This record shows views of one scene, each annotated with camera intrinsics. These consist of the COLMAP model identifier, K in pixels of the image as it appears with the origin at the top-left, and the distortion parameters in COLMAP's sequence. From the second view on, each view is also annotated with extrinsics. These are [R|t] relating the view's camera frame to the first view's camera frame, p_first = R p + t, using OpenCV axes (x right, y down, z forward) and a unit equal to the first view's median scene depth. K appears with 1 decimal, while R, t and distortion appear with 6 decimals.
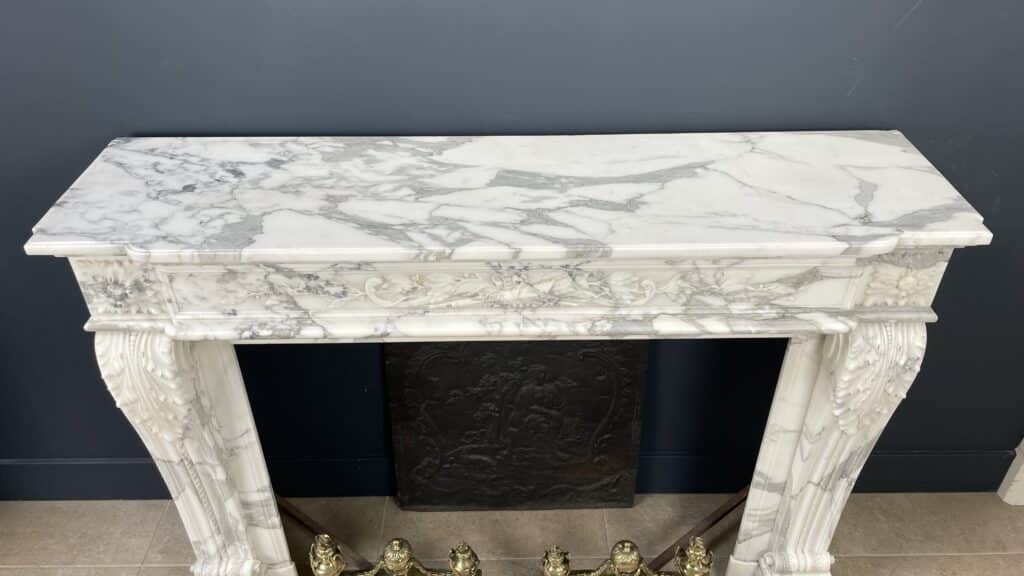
lens RADIAL K [[783.3, 0, 512.3], [0, 783.3, 279.4], [0, 0, 1]] dist [0.097577, -0.144462]
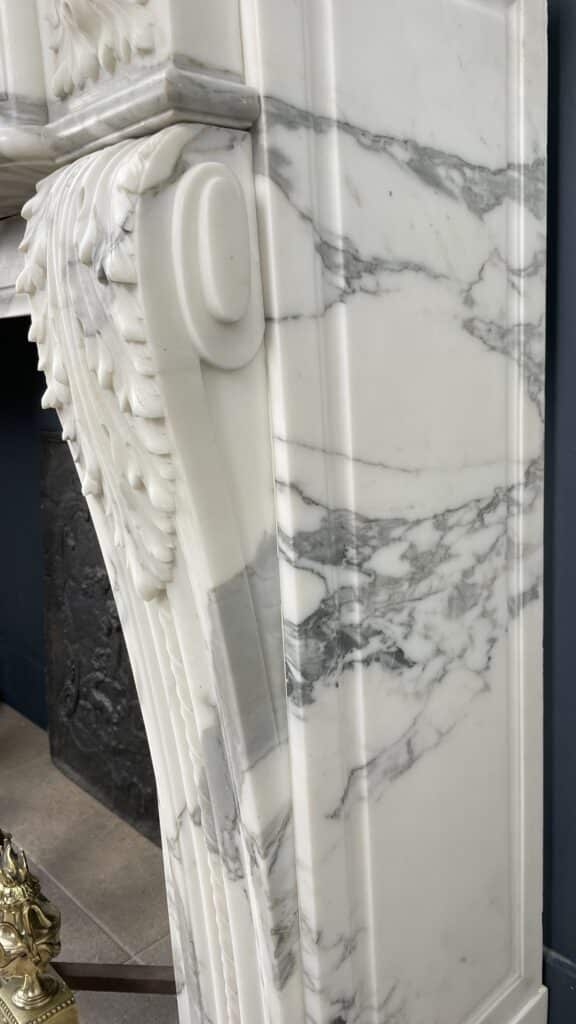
lens RADIAL K [[794.3, 0, 336.0], [0, 794.3, 505.0], [0, 0, 1]] dist [0.073528, -0.116949]
pose [[0.689670, 0.114764, -0.714972, 0.793546], [-0.377973, 0.899235, -0.220255, 0.226758], [0.617650, 0.422144, 0.663553, 0.898404]]
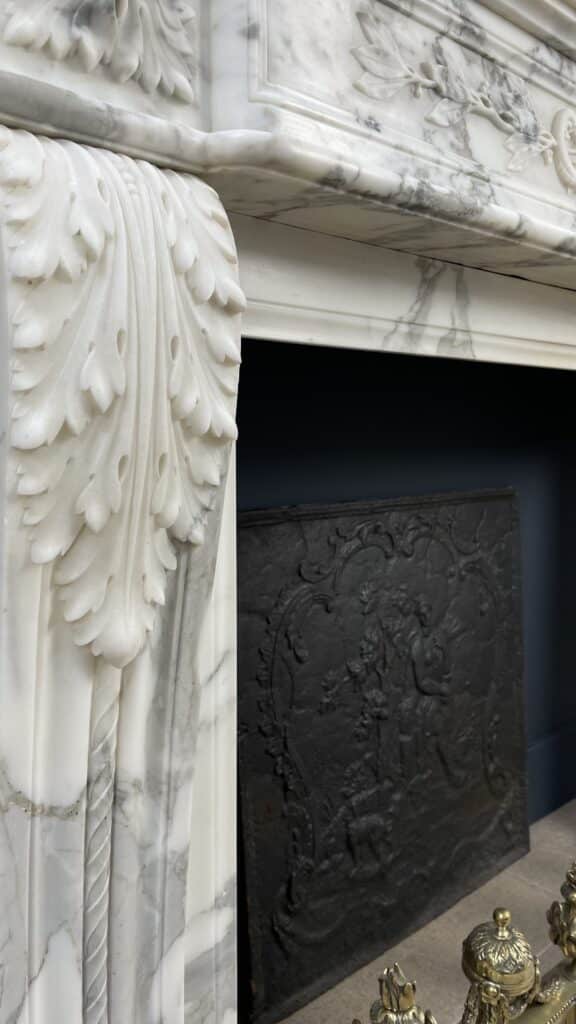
lens RADIAL K [[785.7, 0, 288.2], [0, 785.7, 505.4], [0, 0, 1]] dist [0.082154, -0.115837]
pose [[0.747244, -0.062214, 0.661631, -0.623756], [0.379643, 0.857116, -0.348172, 0.306463], [-0.545433, 0.511353, 0.664094, 0.824036]]
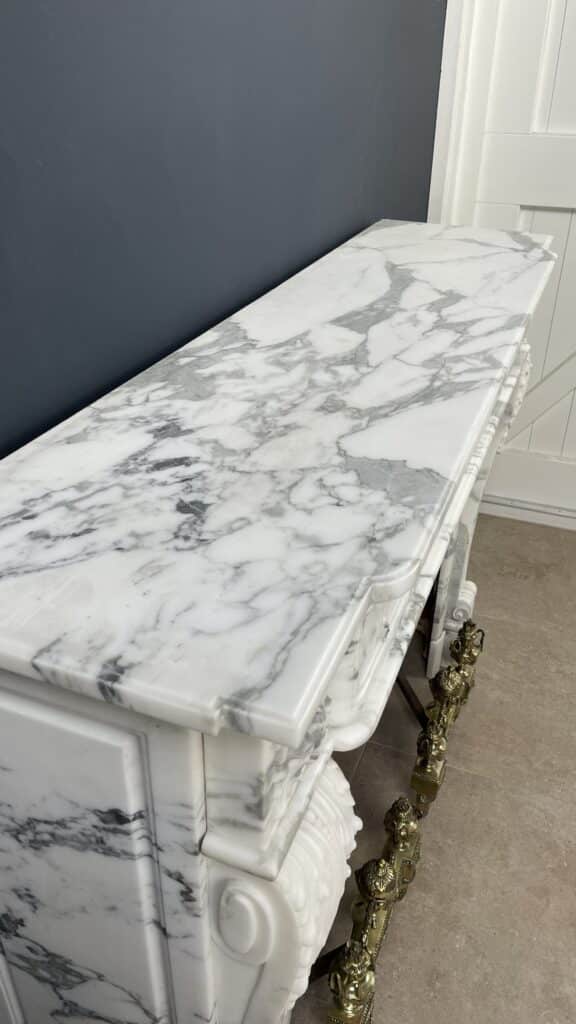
lens RADIAL K [[785.7, 0, 288.2], [0, 785.7, 505.4], [0, 0, 1]] dist [0.082154, -0.115837]
pose [[0.381418, -0.458763, 0.802531, -0.772173], [0.521480, 0.823615, 0.222972, -0.192465], [-0.763268, 0.333459, 0.553378, 0.672905]]
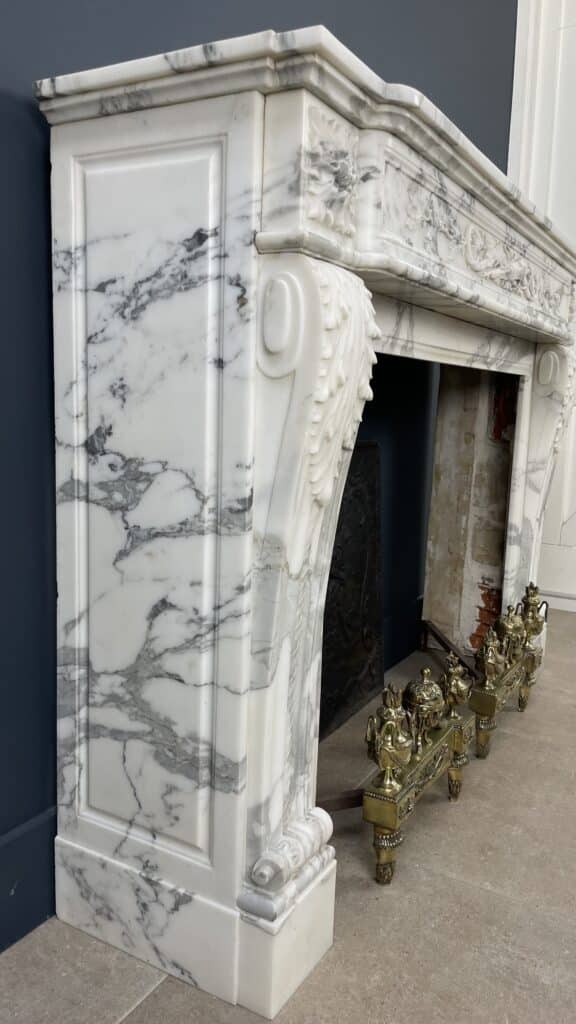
lens RADIAL K [[785.7, 0, 288.2], [0, 785.7, 505.4], [0, 0, 1]] dist [0.082154, -0.115837]
pose [[0.509020, -0.098388, 0.855113, -1.052279], [0.469218, 0.864578, -0.179832, 0.331259], [-0.721619, 0.492772, 0.486253, 0.800932]]
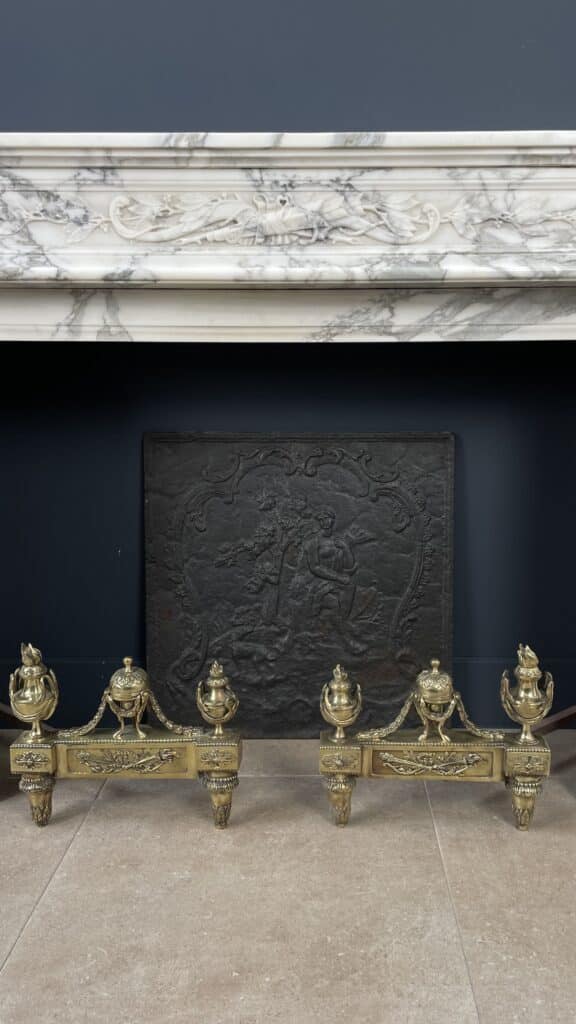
lens RADIAL K [[780.2, 0, 326.6], [0, 780.2, 506.1], [0, 0, 1]] dist [0.089985, -0.121264]
pose [[0.999857, 0.002429, -0.016725, 0.067384], [-0.009508, 0.898971, -0.437905, 0.651523], [0.013971, 0.438001, 0.898866, 0.328386]]
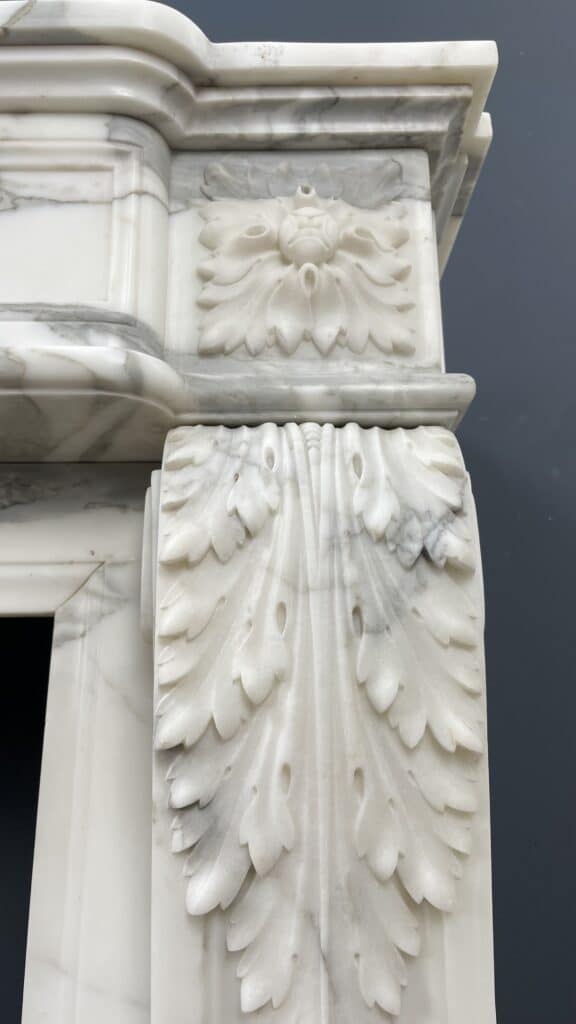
lens RADIAL K [[783.3, 0, 267.8], [0, 783.3, 511.8], [0, 0, 1]] dist [0.097577, -0.144462]
pose [[0.999882, -0.005824, -0.014240, 0.460863], [-0.007889, 0.600545, -0.799552, 0.290325], [0.013209, 0.799570, 0.600428, 0.860289]]
